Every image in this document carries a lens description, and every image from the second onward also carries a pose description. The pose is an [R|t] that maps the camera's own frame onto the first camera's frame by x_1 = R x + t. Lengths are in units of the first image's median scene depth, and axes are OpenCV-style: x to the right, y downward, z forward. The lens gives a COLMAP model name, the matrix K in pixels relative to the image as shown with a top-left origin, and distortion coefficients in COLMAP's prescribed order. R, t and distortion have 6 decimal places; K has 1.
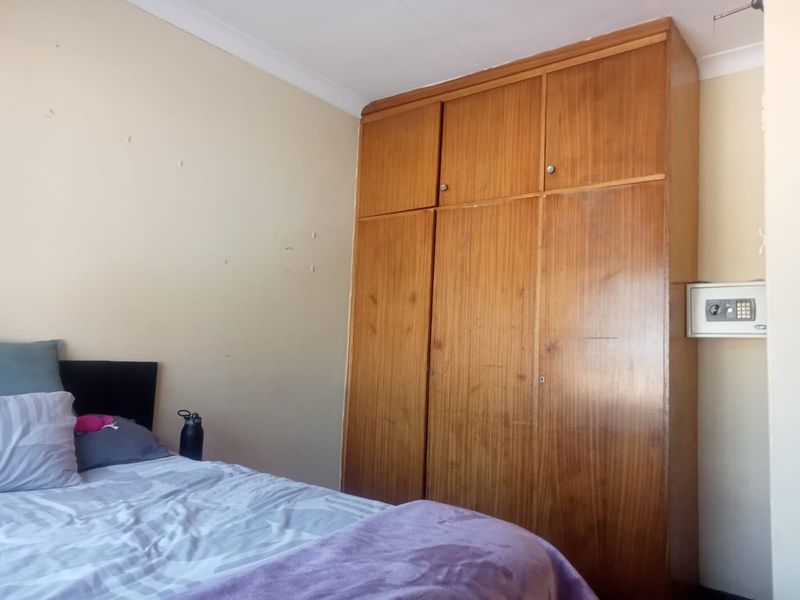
lens RADIAL K [[585.6, 0, 404.1], [0, 585.6, 298.3], [0, 0, 1]] dist [-0.001162, 0.000125]
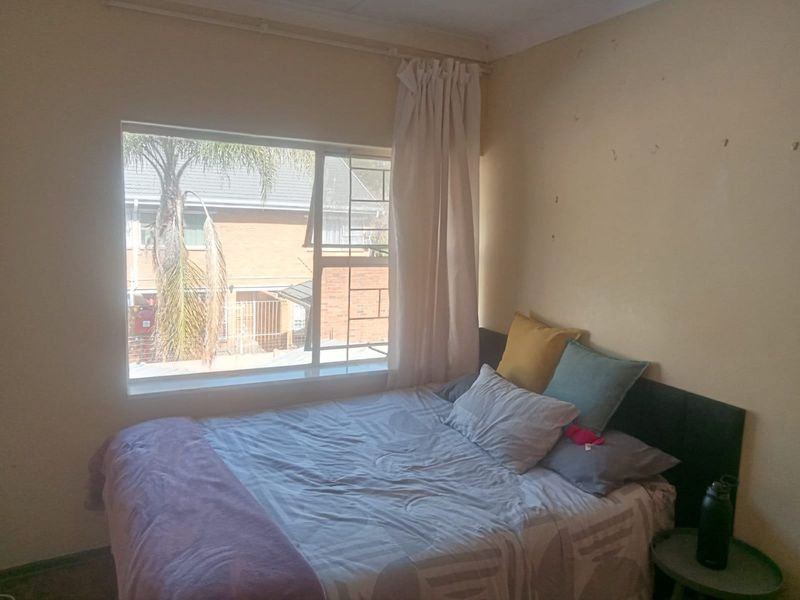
lens RADIAL K [[585.6, 0, 404.1], [0, 585.6, 298.3], [0, 0, 1]] dist [-0.001162, 0.000125]
pose [[-0.399149, 0.060026, -0.914919, 0.876789], [0.026260, 0.998194, 0.054033, -0.178788], [0.916510, -0.002459, -0.400005, 1.560364]]
